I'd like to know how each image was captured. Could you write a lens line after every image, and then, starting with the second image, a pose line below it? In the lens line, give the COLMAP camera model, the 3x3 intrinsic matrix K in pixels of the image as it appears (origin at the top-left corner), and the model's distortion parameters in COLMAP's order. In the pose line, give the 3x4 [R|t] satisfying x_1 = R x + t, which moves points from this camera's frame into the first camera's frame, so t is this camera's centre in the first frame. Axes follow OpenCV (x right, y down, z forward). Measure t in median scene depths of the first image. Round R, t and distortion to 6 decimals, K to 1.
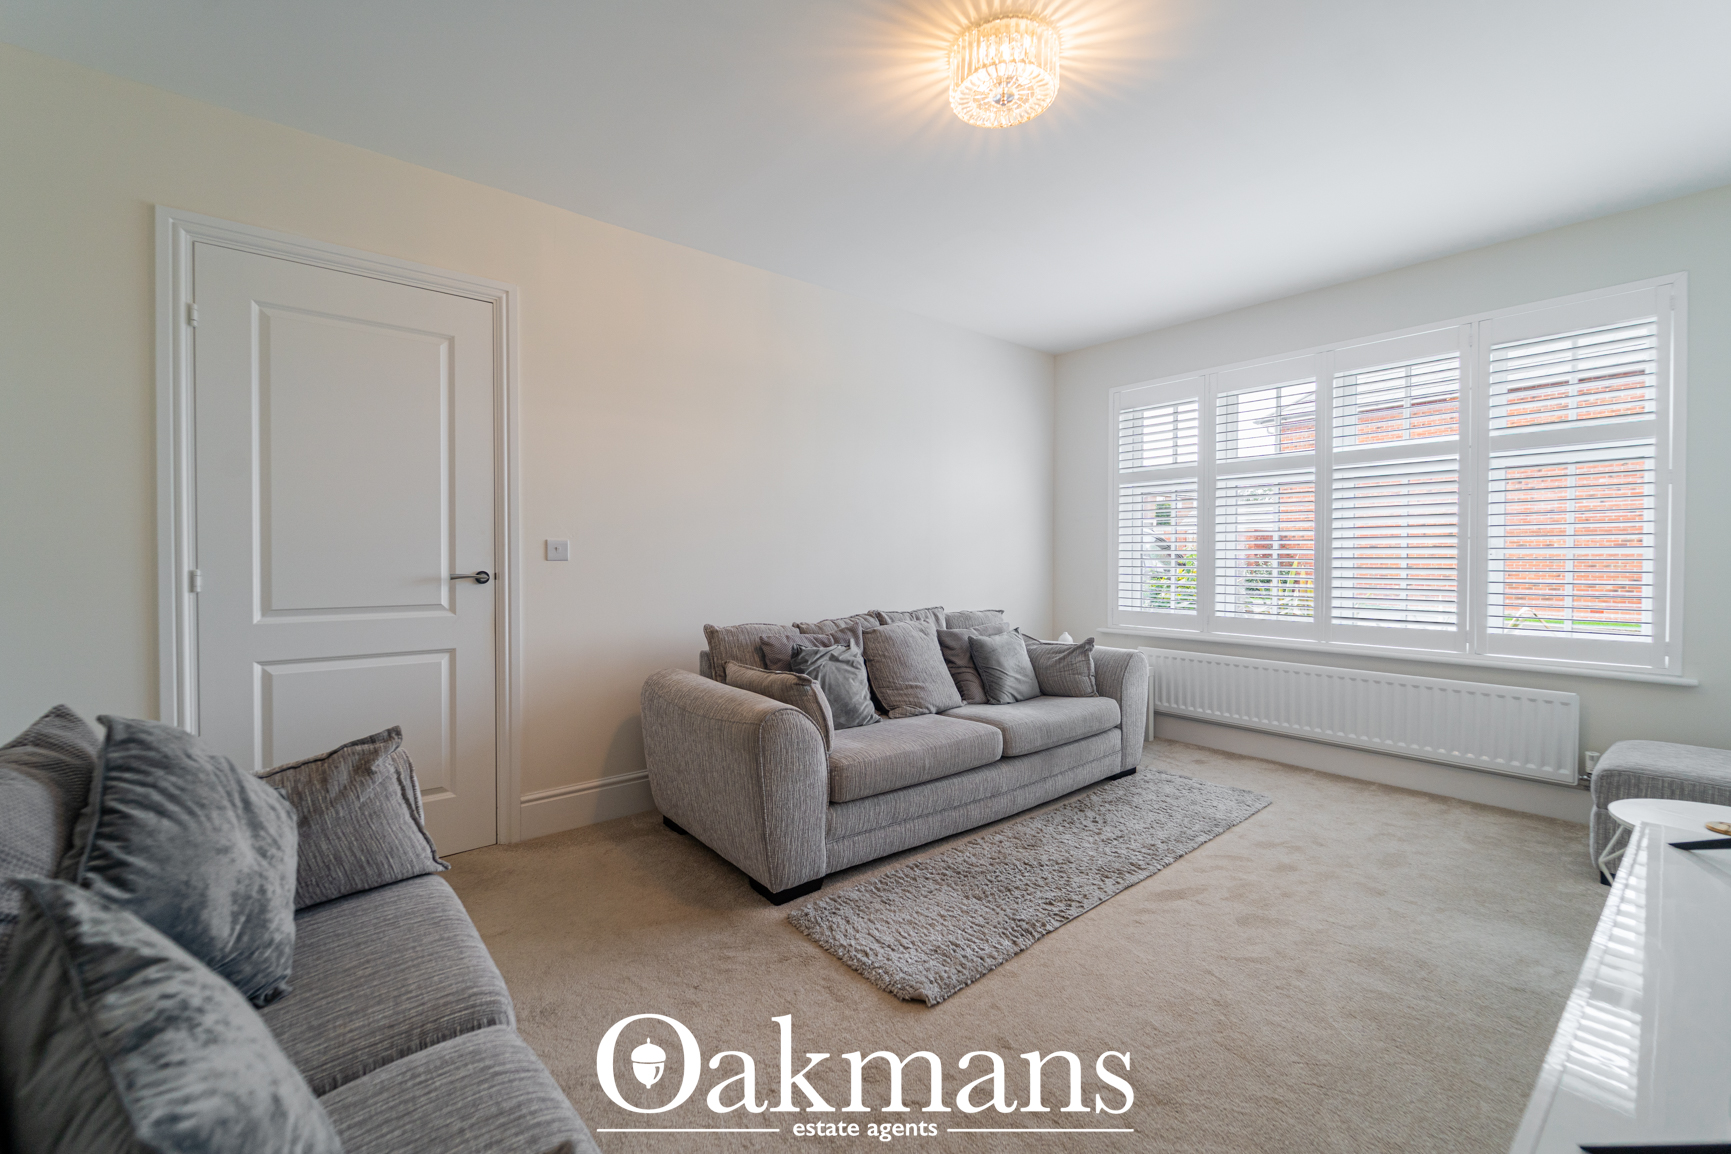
lens RADIAL K [[703.1, 0, 862.1], [0, 703.1, 565.4], [0, 0, 1]] dist [0.000381, -0.000195]
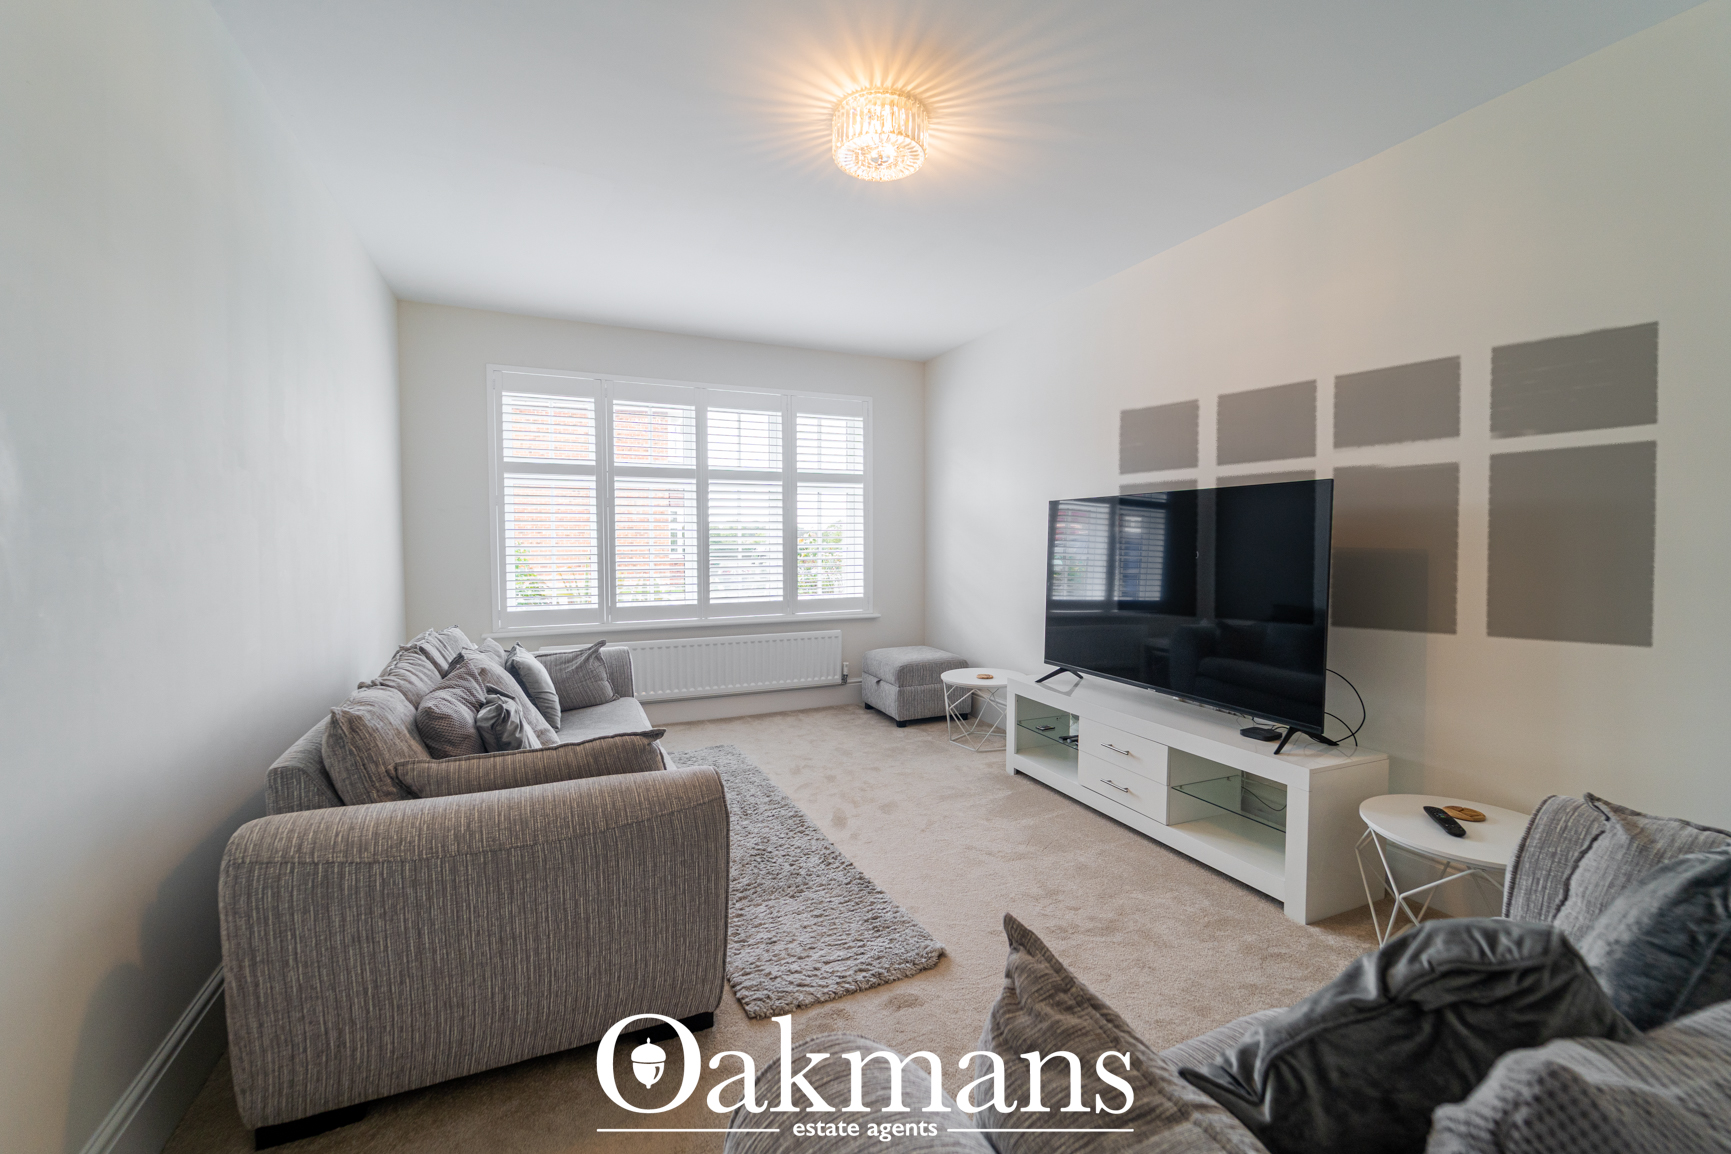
lens RADIAL K [[703.1, 0, 862.1], [0, 703.1, 565.4], [0, 0, 1]] dist [0.000381, -0.000195]
pose [[0.273724, -0.035567, 0.961150, -0.665435], [0.016733, 0.999341, 0.032215, -0.031320], [-0.961663, 0.007265, 0.274139, 0.528509]]
